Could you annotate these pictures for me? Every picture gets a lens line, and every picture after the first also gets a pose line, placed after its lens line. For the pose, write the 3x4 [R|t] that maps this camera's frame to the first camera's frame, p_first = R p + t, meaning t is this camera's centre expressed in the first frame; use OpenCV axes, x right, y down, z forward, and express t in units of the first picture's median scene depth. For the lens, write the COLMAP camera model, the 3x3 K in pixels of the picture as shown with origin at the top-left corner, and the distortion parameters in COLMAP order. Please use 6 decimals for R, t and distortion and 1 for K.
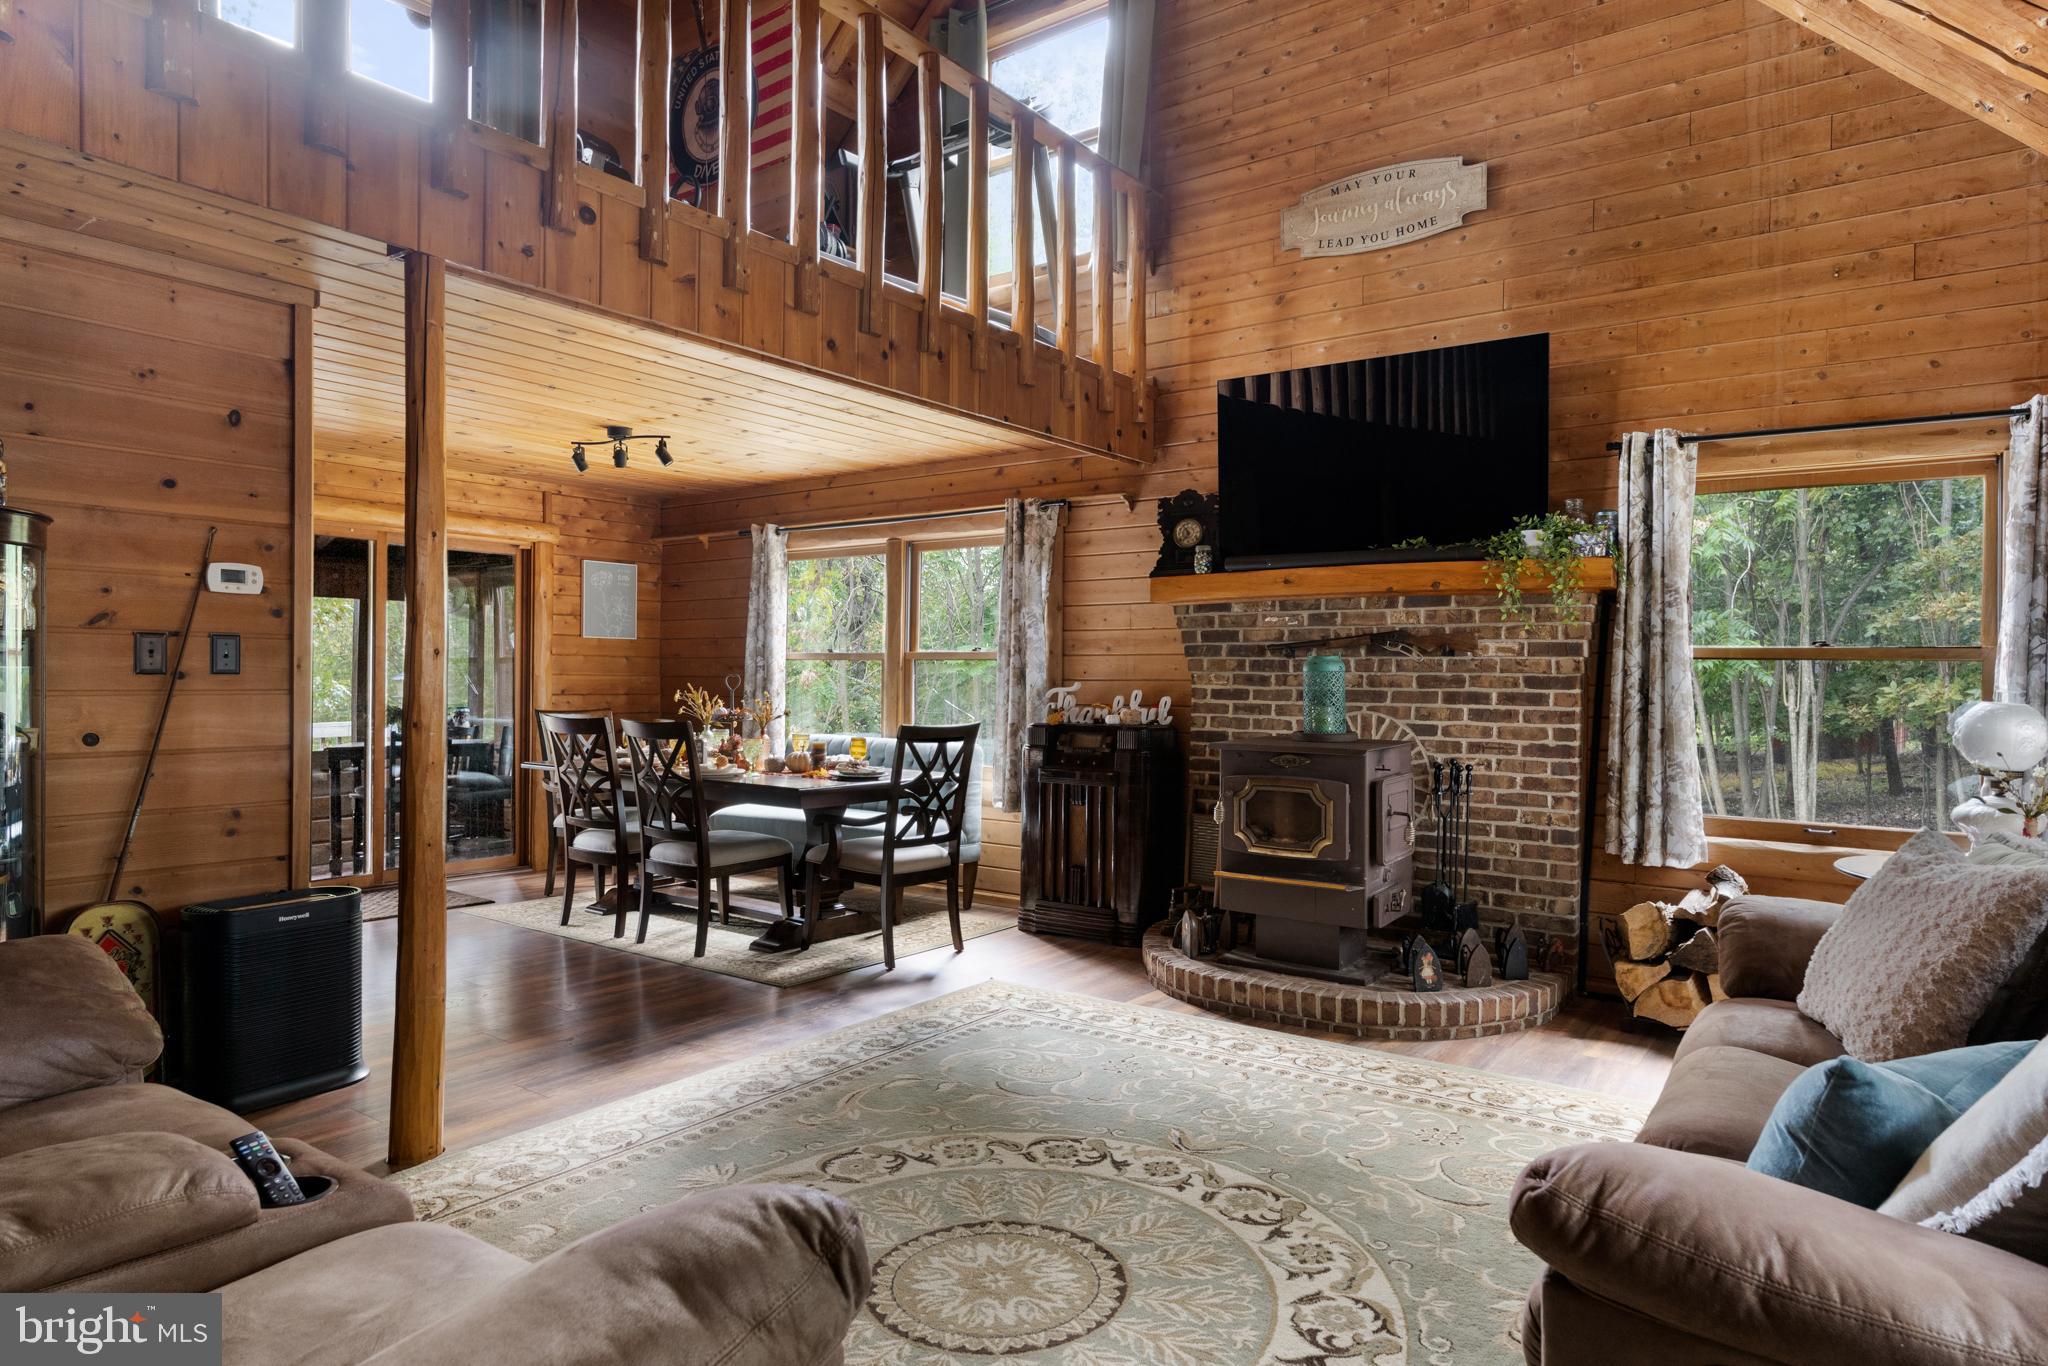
lens RADIAL K [[1200.9, 0, 1019.8], [0, 1200.9, 668.6], [0, 0, 1]] dist [-0.012679, 0.003975]
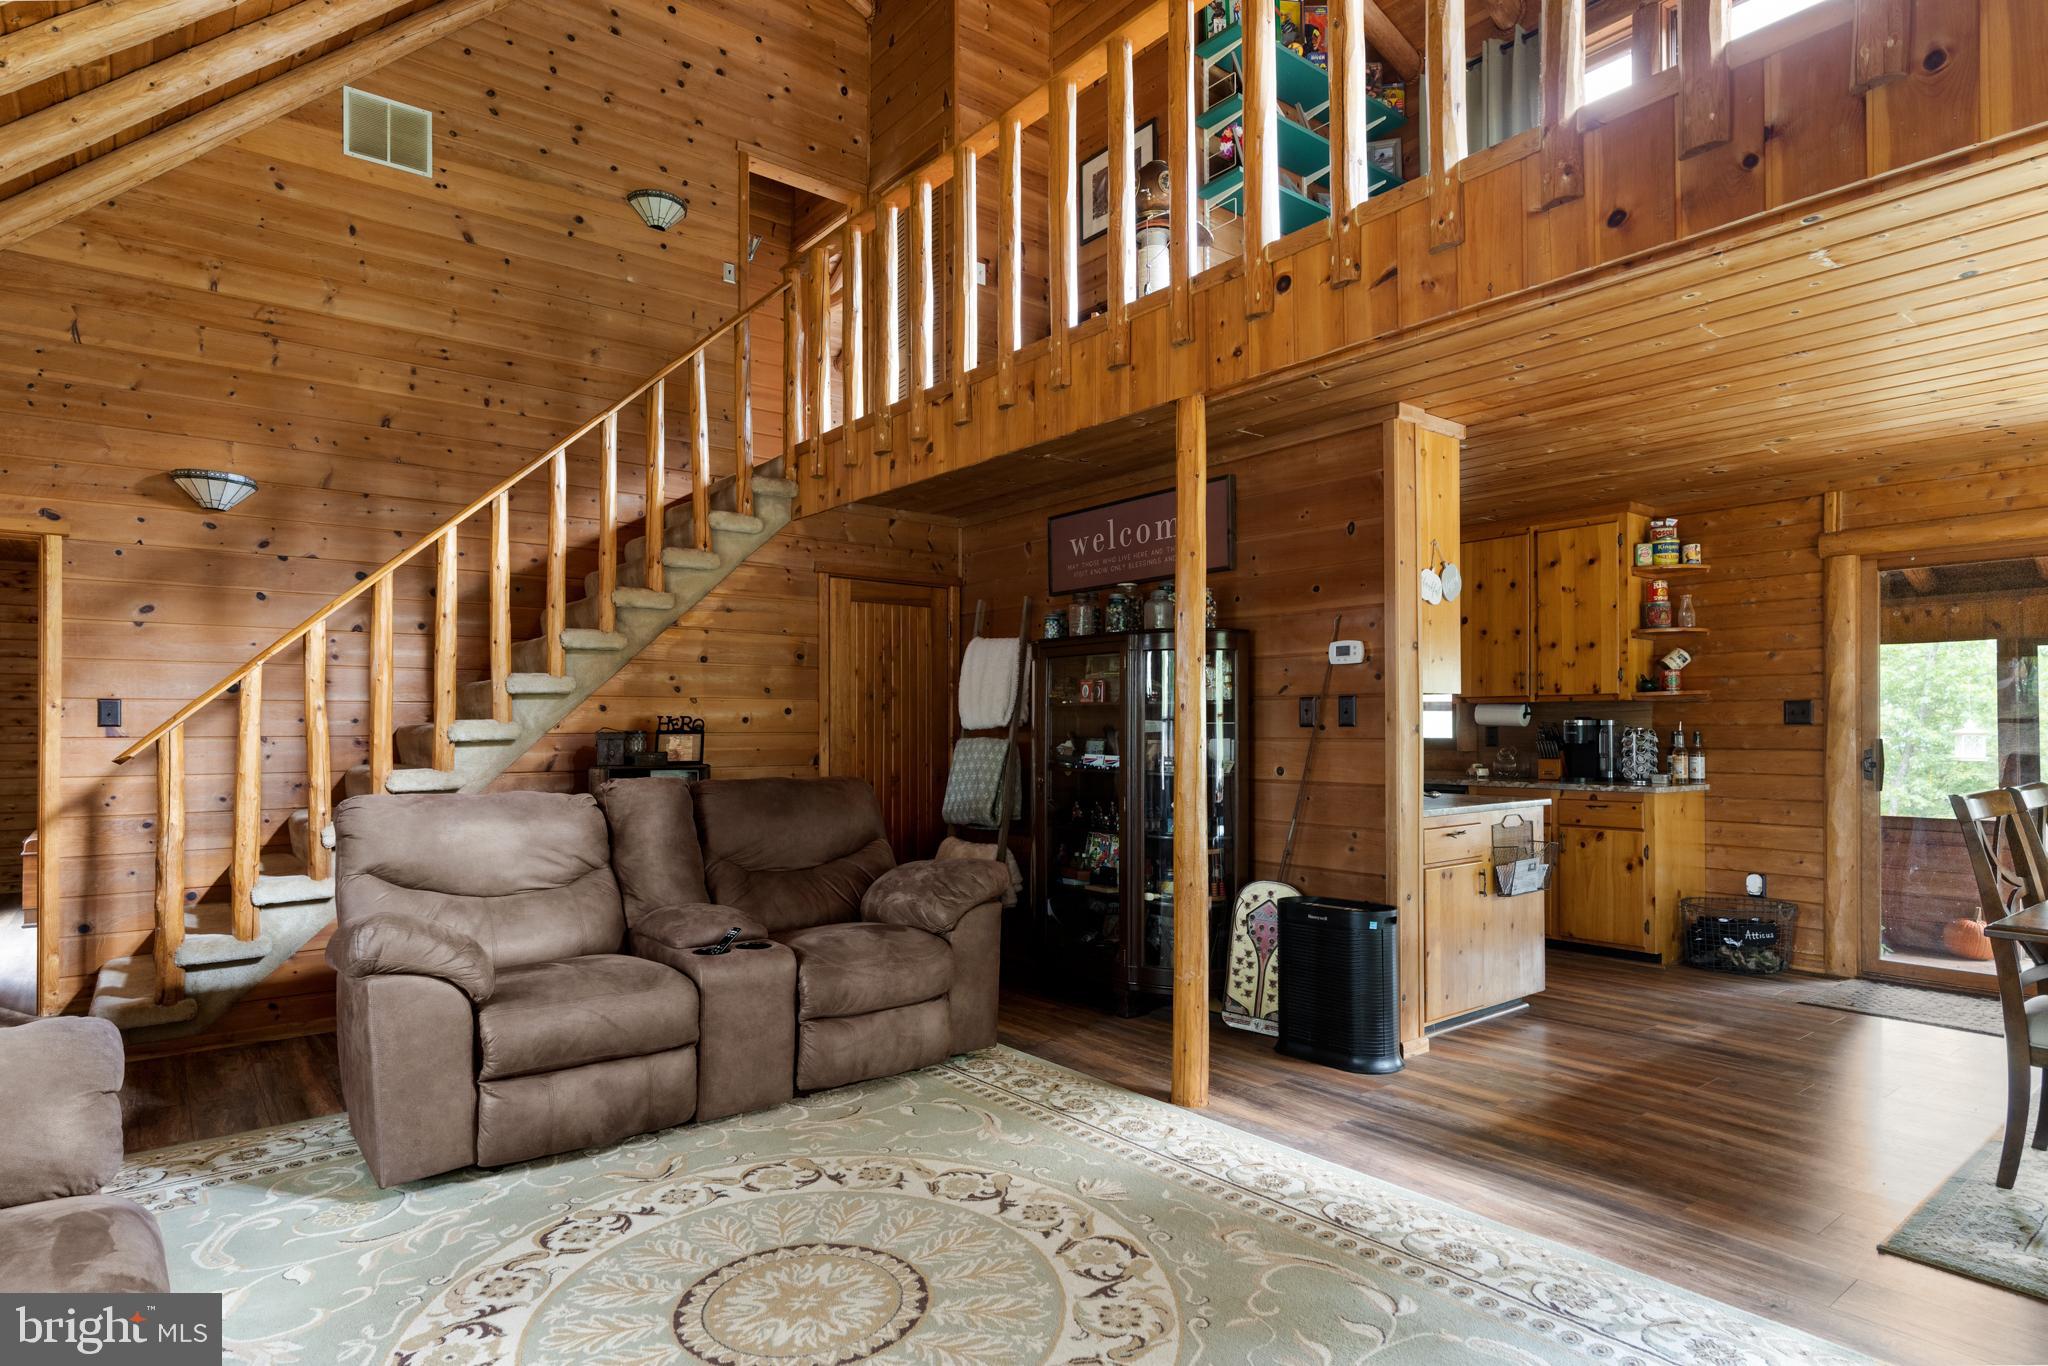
lens RADIAL K [[1108.1, 0, 1032.9], [0, 1108.1, 713.2], [0, 0, 1]] dist [0.005688, 0.001002]
pose [[-0.250943, -0.020270, -0.967789, 0.698070], [0.004778, 0.999743, -0.022178, 0.018397], [0.967990, -0.010190, -0.250782, 1.150154]]
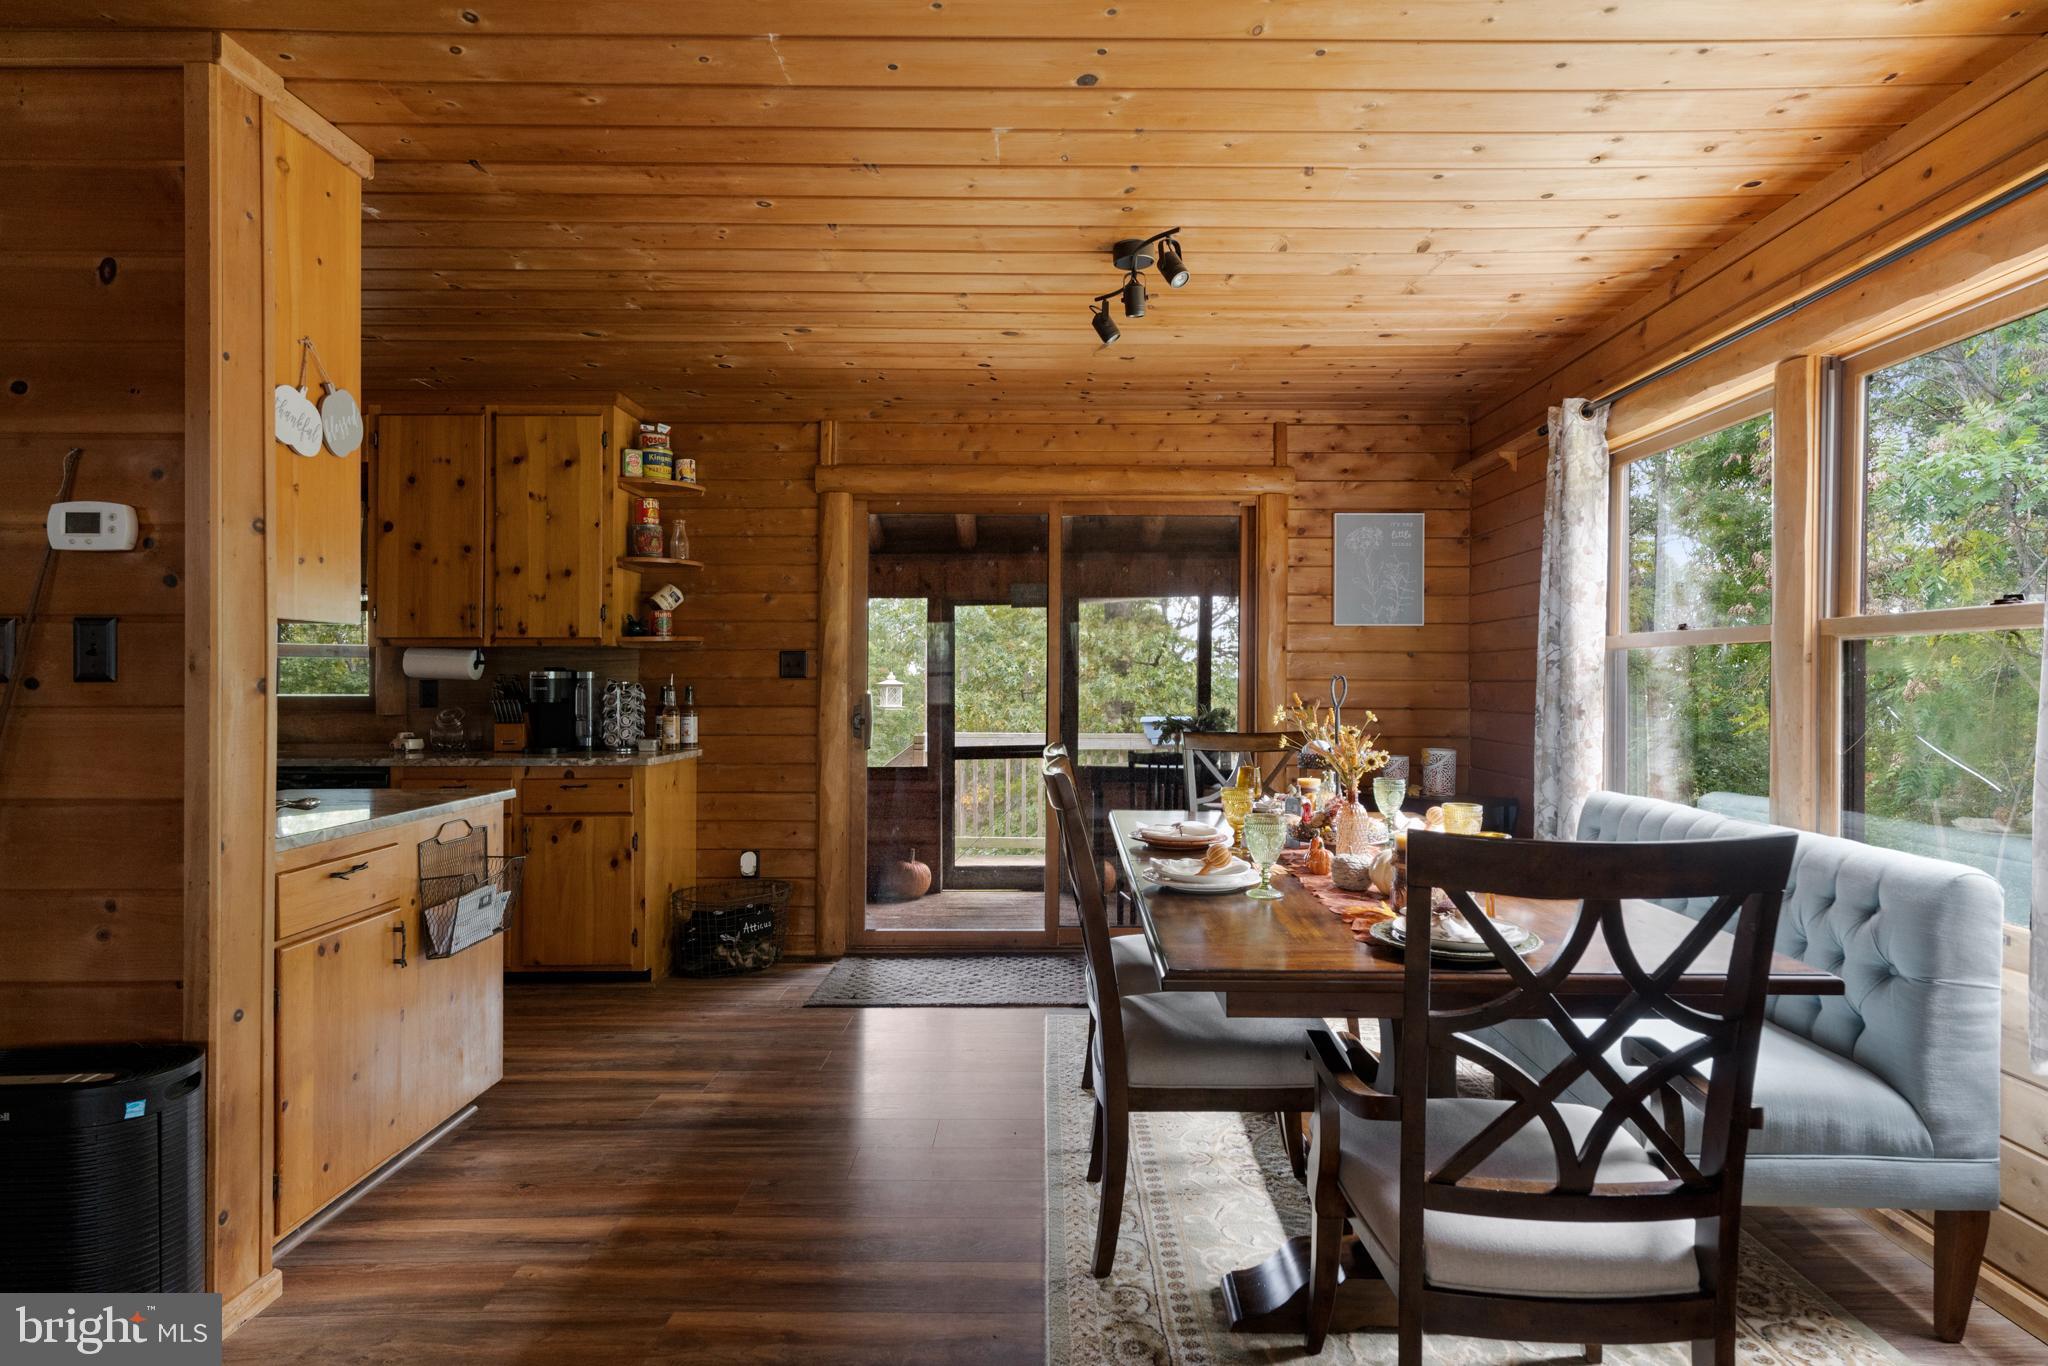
lens RADIAL K [[1108.1, 0, 1051.6], [0, 1108.1, 674.4], [0, 0, 1]] dist [0.005688, 0.001002]
pose [[0.598591, -0.010689, -0.800984, 0.121655], [0.008920, 0.999938, -0.006678, 0.011280], [0.801005, -0.003148, 0.598649, 1.245828]]
